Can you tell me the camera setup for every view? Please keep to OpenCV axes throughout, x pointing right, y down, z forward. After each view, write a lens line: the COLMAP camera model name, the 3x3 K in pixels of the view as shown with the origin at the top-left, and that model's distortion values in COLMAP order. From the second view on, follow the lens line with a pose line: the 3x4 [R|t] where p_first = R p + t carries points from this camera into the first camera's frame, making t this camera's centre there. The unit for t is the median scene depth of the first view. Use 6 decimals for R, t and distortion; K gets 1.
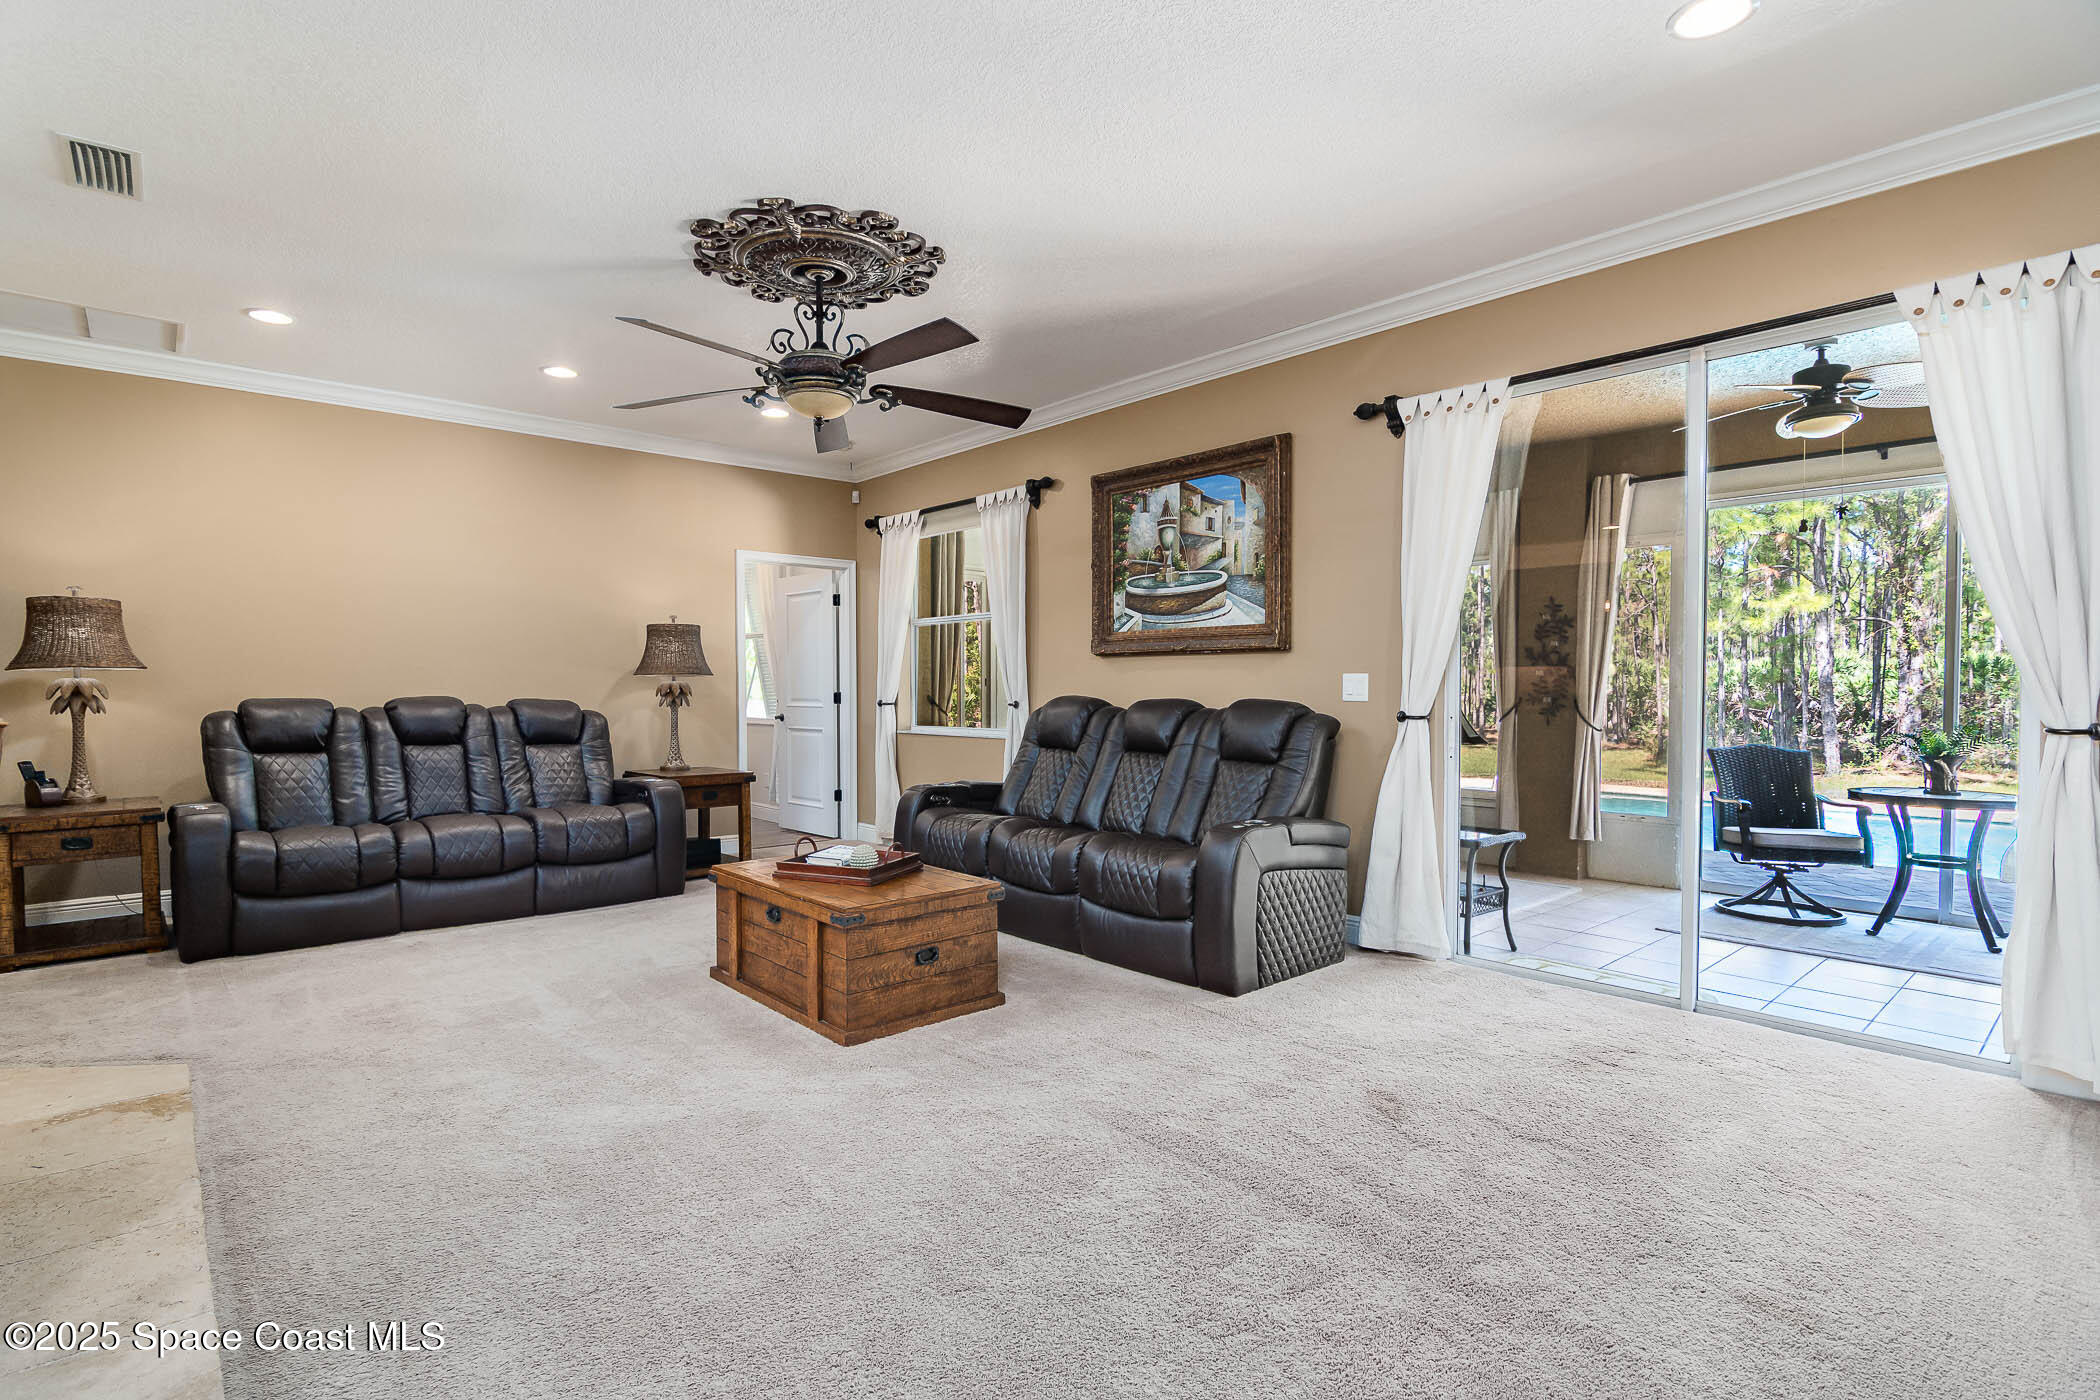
lens RADIAL K [[1004.0, 0, 984.2], [0, 1004.0, 721.3], [0, 0, 1]] dist [-0.000377, -0.000149]
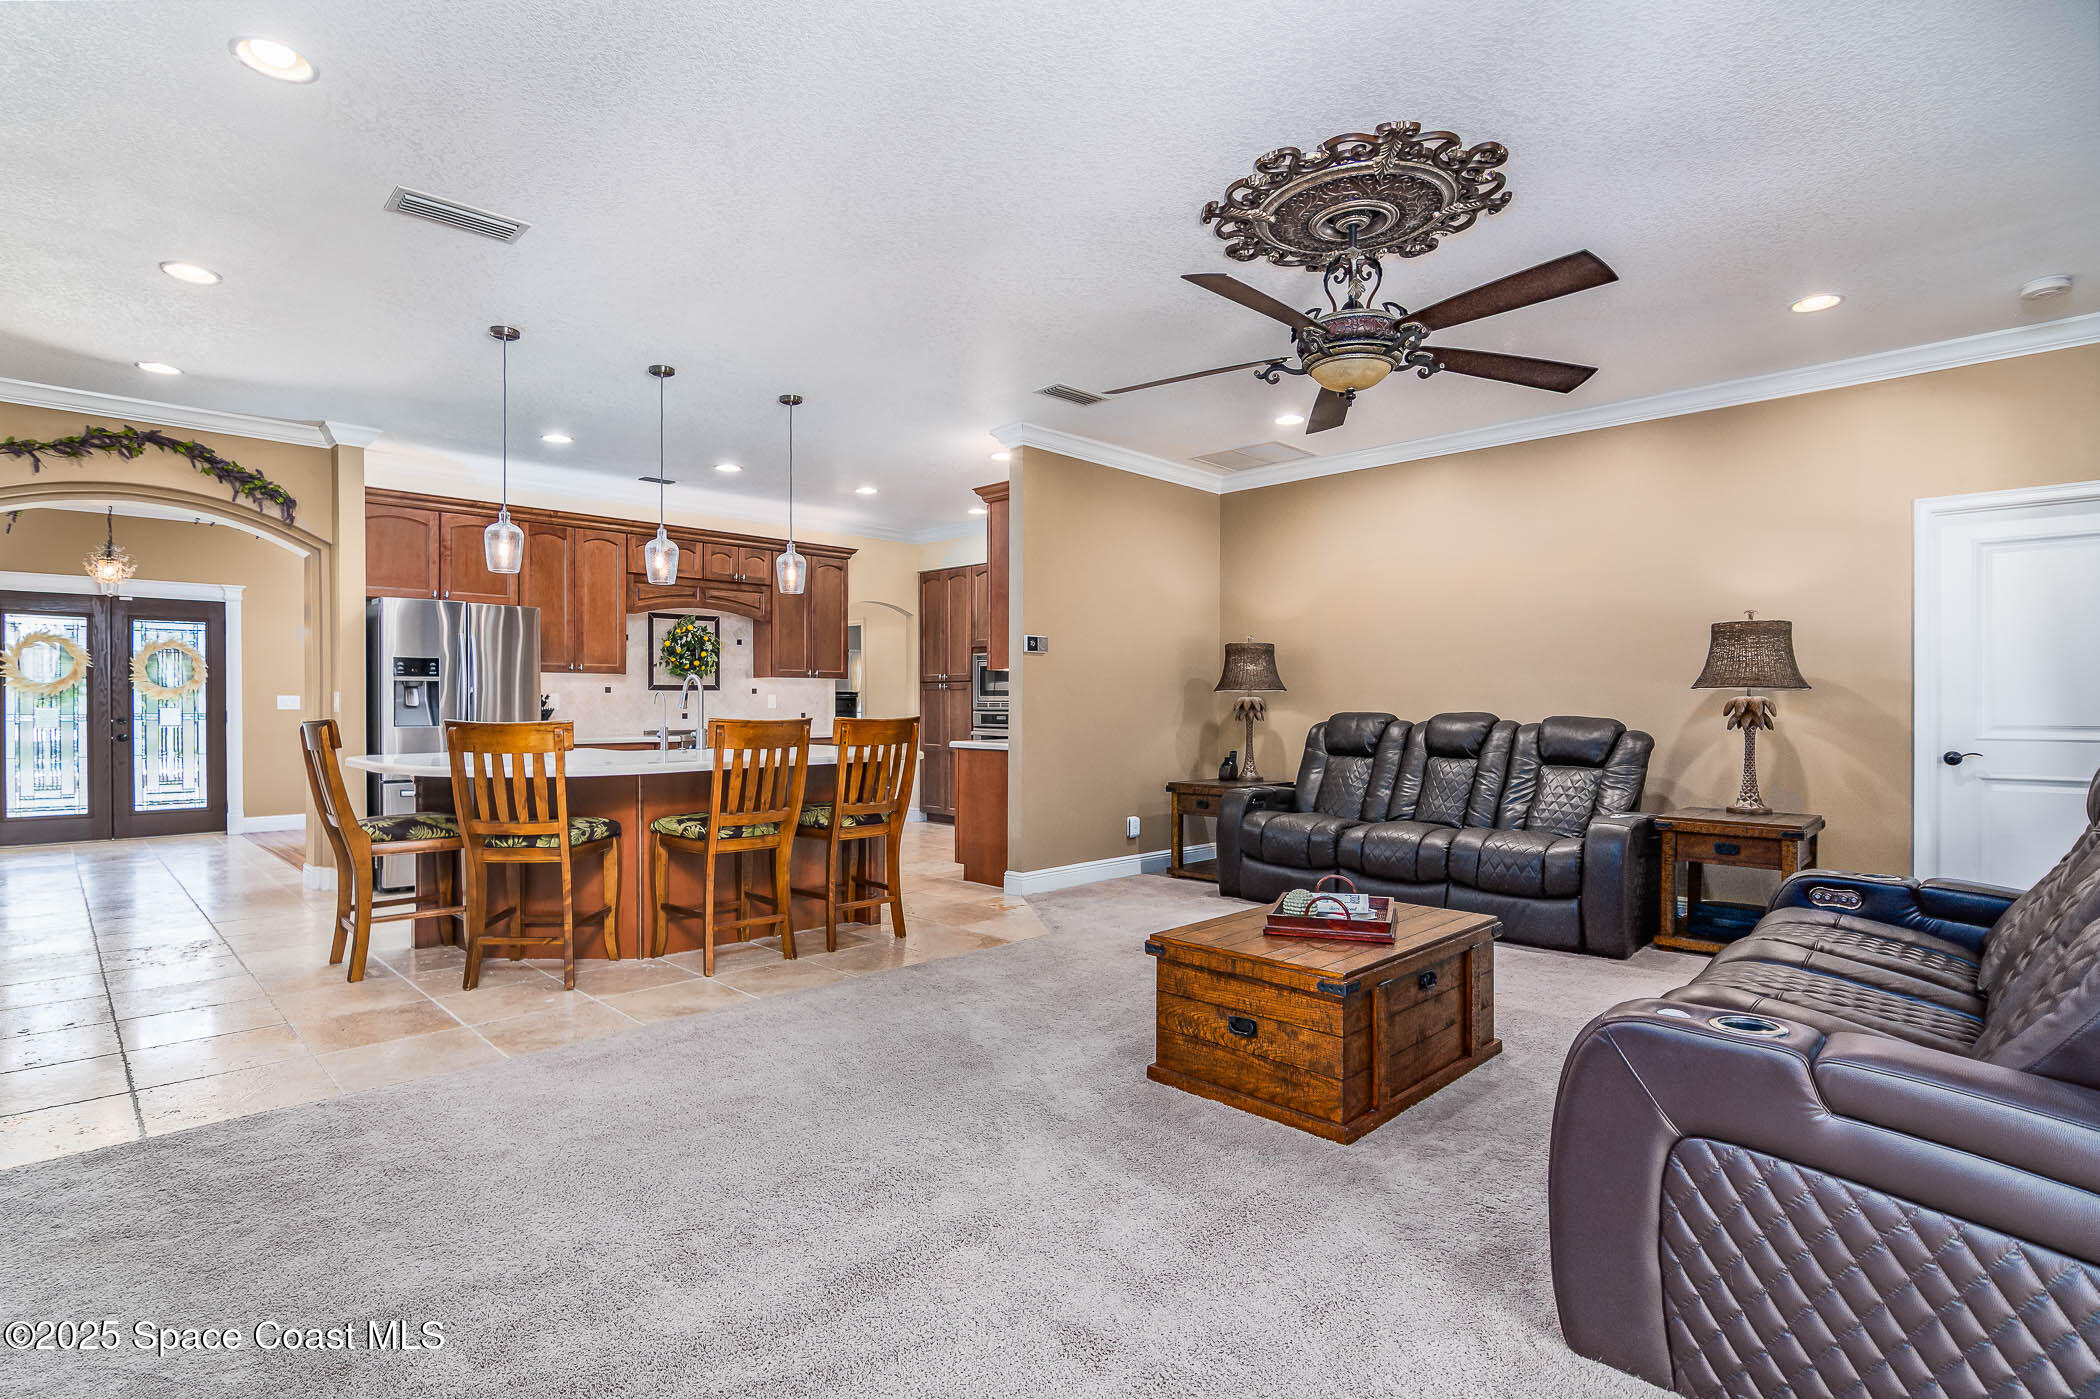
lens RADIAL K [[1023.7, 0, 1050.0], [0, 1023.7, 699.5], [0, 0, 1]] dist [-0.001627, -0.000112]
pose [[0.090886, -0.001639, -0.995860, 0.500894], [-0.038019, 0.999264, -0.005114, -0.016602], [0.995135, 0.038327, 0.090756, 0.491786]]
